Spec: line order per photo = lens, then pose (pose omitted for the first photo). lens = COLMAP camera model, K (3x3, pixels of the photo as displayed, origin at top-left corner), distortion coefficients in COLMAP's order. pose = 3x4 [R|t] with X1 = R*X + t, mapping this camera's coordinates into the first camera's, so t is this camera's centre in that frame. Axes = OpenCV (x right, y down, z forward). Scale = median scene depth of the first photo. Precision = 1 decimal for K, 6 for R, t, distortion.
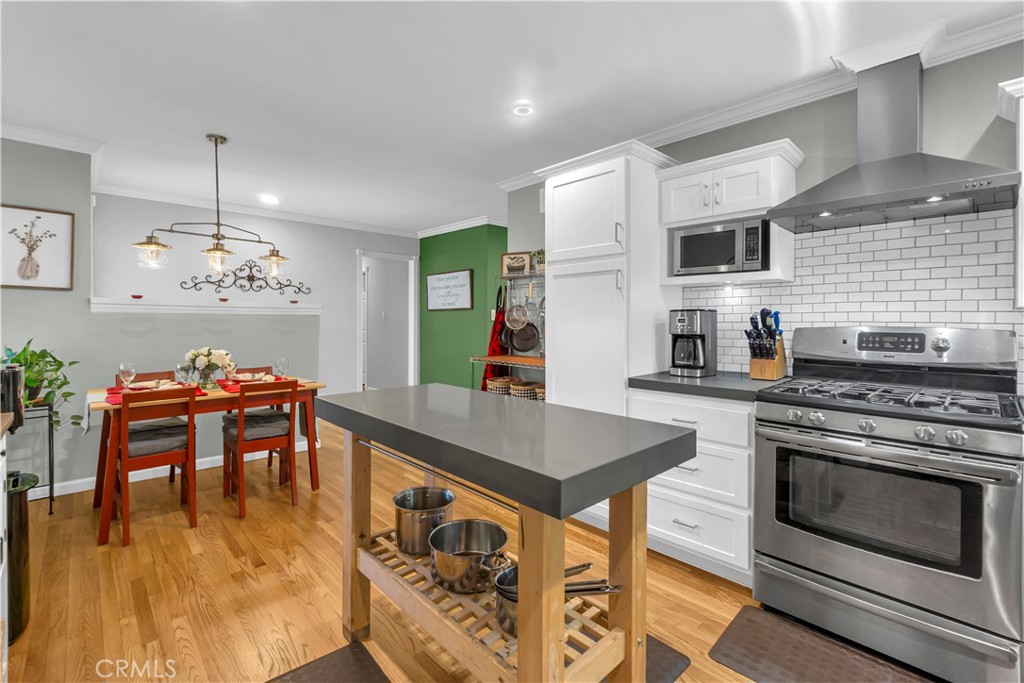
lens RADIAL K [[451.3, 0, 505.3], [0, 451.3, 328.3], [0, 0, 1]] dist [-0.001535, 0.002231]
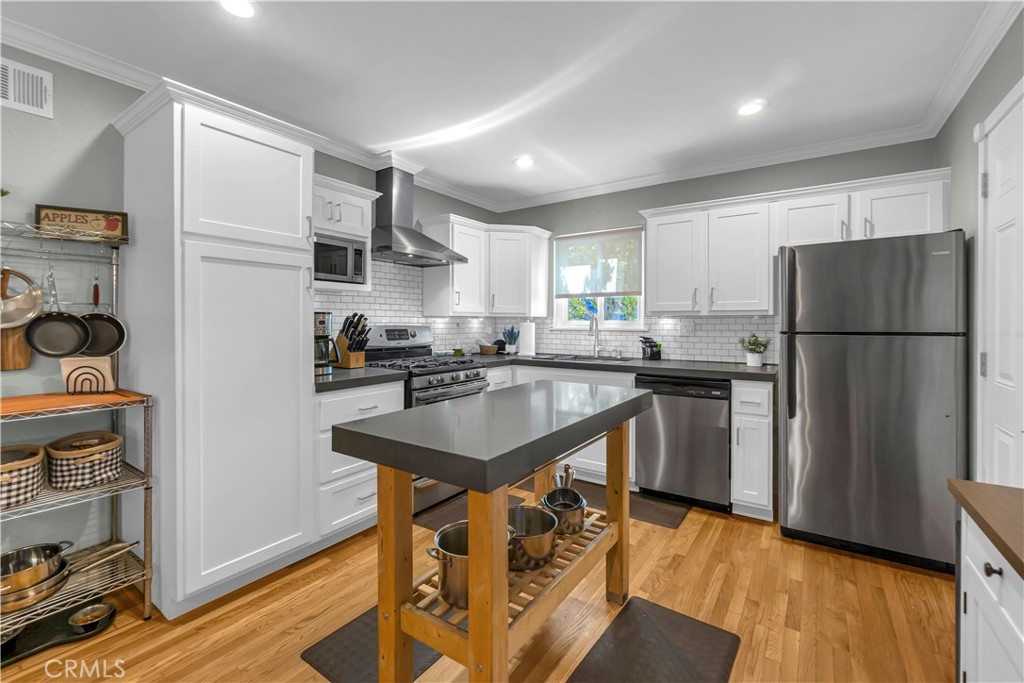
lens RADIAL K [[451.3, 0, 505.3], [0, 451.3, 328.3], [0, 0, 1]] dist [-0.001535, 0.002231]
pose [[-0.211812, -0.016674, 0.977168, -0.798383], [0.016619, 0.999648, 0.020660, -0.019836], [-0.977169, 0.020616, -0.211461, 0.876077]]
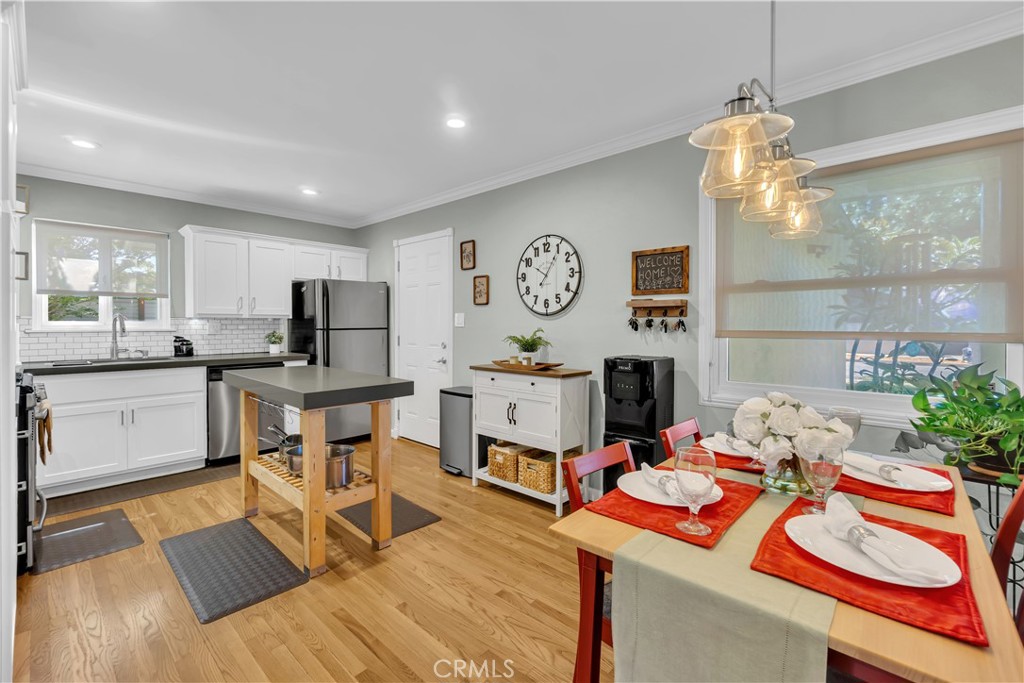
lens RADIAL K [[442.1, 0, 508.4], [0, 442.1, 333.1], [0, 0, 1]] dist [-0.002847, 0.000568]
pose [[-0.997507, -0.004214, -0.070438, -0.497938], [-0.007119, 0.999132, 0.041040, -0.040765], [0.070204, 0.041439, -0.996672, 1.904093]]
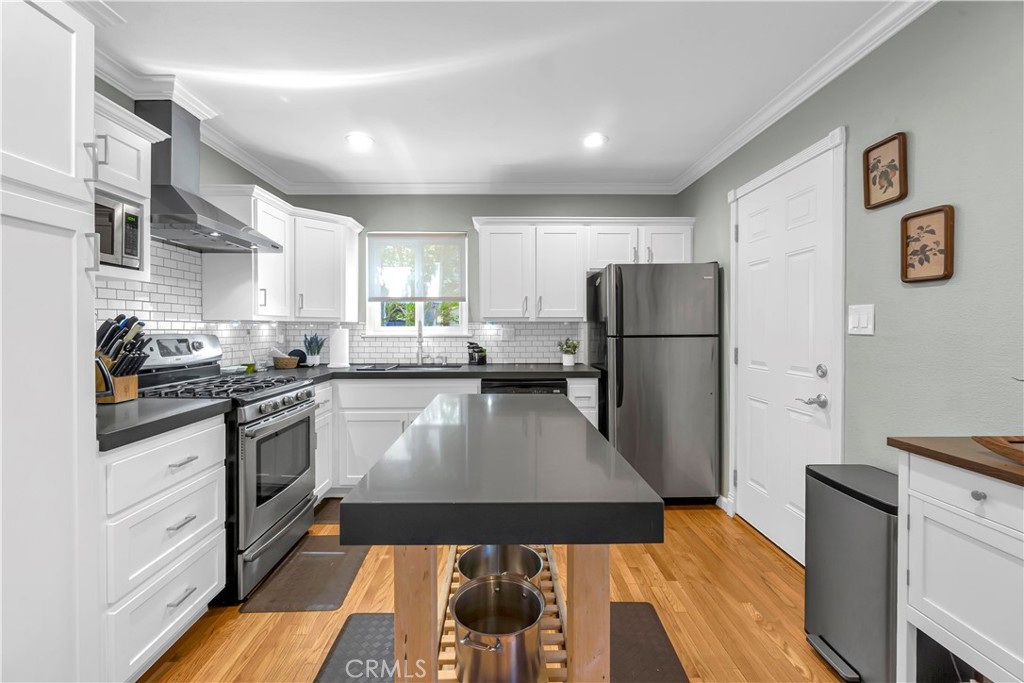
lens RADIAL K [[442.1, 0, 508.4], [0, 442.1, 333.1], [0, 0, 1]] dist [-0.002847, 0.000568]
pose [[-0.743644, -0.009534, 0.668508, -0.488726], [0.012649, 0.999519, 0.028324, -0.024526], [-0.668456, 0.029519, -0.743166, 1.154987]]
